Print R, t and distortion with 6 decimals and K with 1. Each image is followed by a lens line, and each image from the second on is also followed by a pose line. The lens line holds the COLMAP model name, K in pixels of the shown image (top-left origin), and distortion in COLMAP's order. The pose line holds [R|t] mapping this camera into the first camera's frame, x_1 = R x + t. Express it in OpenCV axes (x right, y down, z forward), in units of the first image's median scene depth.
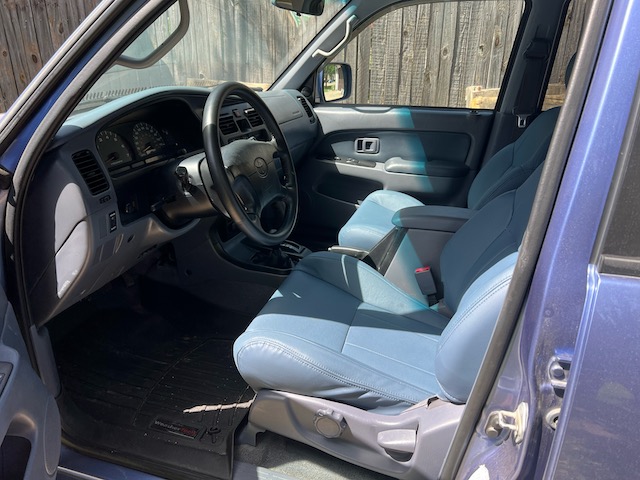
lens RADIAL K [[488.9, 0, 320.0], [0, 488.9, 240.0], [0, 0, 1]] dist [0.065243, 0.000050]
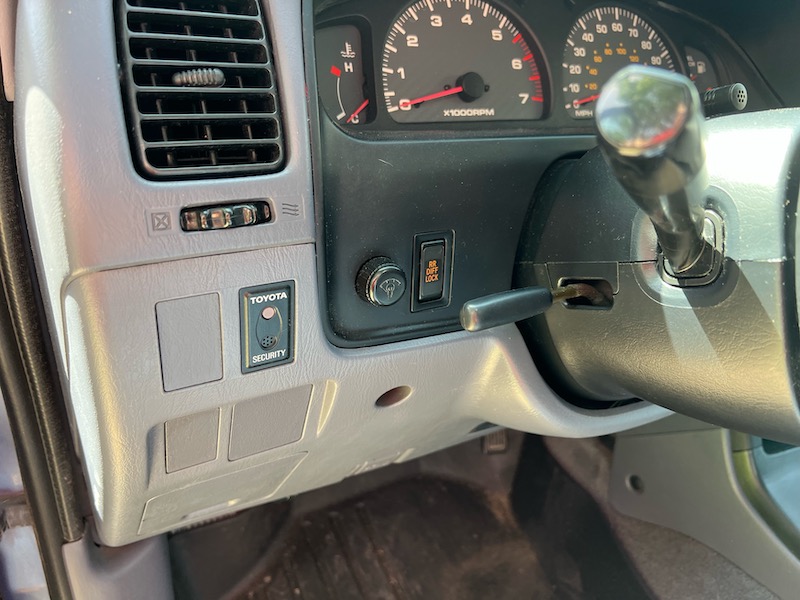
lens RADIAL K [[640.1, 0, 400.0], [0, 640.1, 300.0], [0, 0, 1]] dist [0.001116, -0.000115]
pose [[0.708892, 0.291033, -0.642473, -0.176463], [-0.299715, 0.948865, 0.099126, -0.080438], [0.638469, 0.122289, 0.759870, 0.717866]]
